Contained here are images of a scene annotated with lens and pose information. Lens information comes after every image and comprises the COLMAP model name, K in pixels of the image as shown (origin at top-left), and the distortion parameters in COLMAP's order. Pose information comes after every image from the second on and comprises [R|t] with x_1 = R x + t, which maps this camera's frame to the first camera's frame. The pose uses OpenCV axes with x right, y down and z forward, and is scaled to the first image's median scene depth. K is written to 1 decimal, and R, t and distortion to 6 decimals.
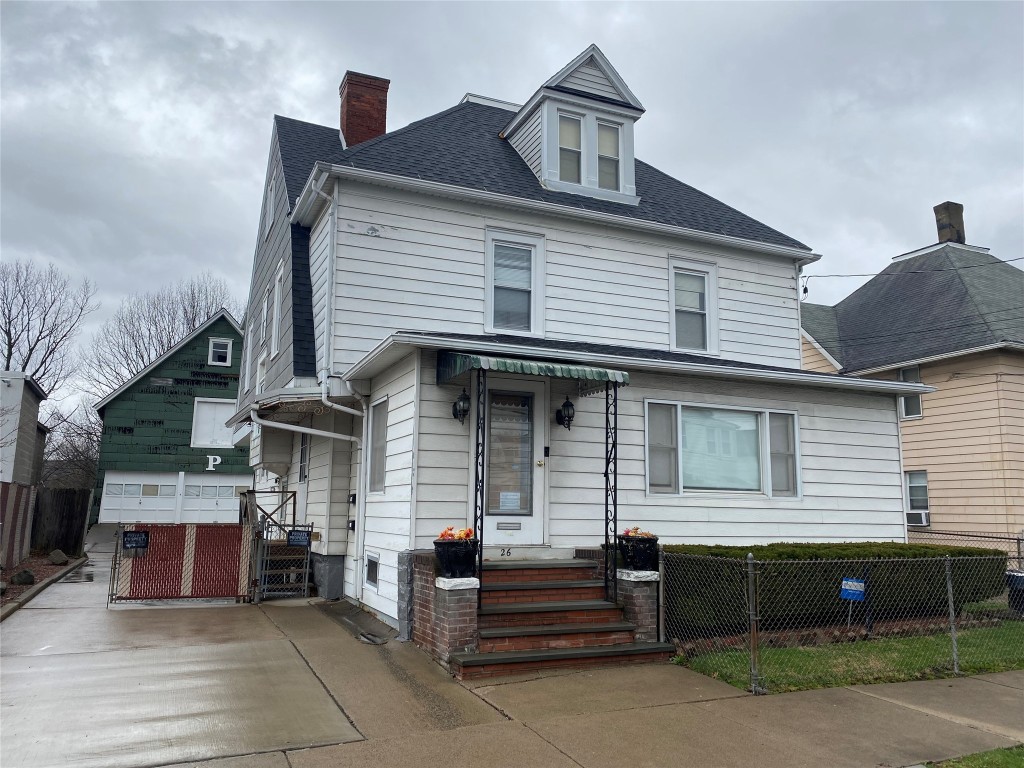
lens RADIAL K [[784.0, 0, 505.6], [0, 784.0, 381.9], [0, 0, 1]] dist [0.013086, -0.009489]
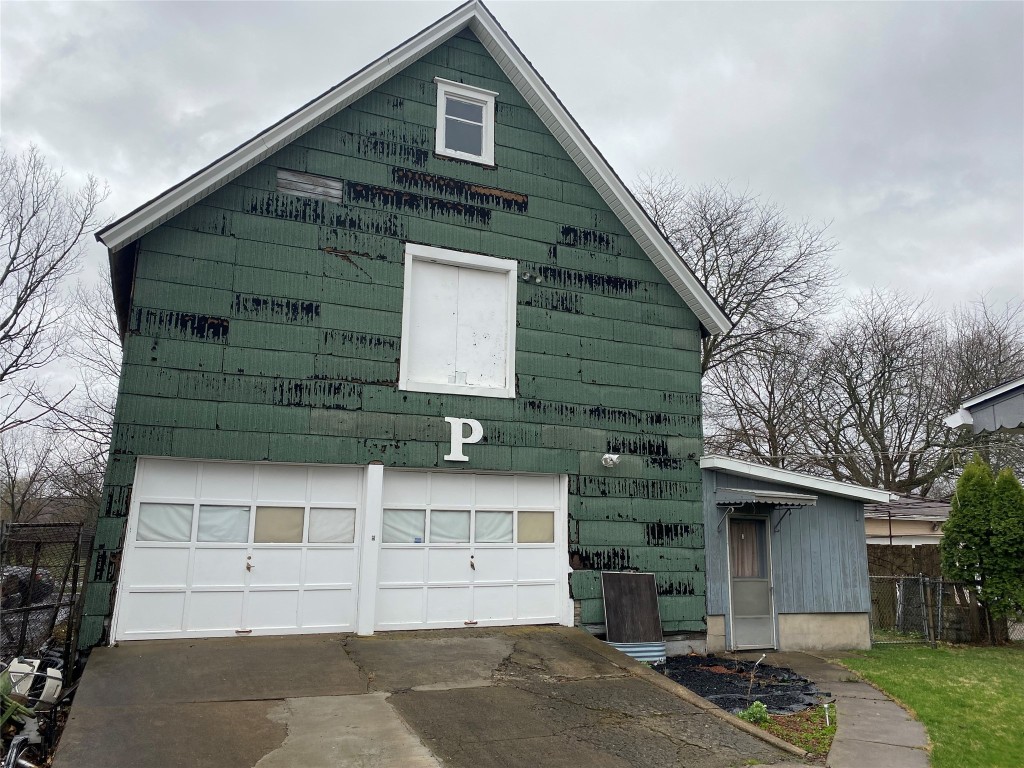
lens RADIAL K [[784.0, 0, 519.1], [0, 784.0, 384.6], [0, 0, 1]] dist [0.013086, -0.009489]
pose [[0.999976, -0.003868, 0.005691, -0.351236], [0.004068, 0.999357, -0.035621, 0.092126], [-0.005550, 0.035643, 0.999349, 0.673227]]
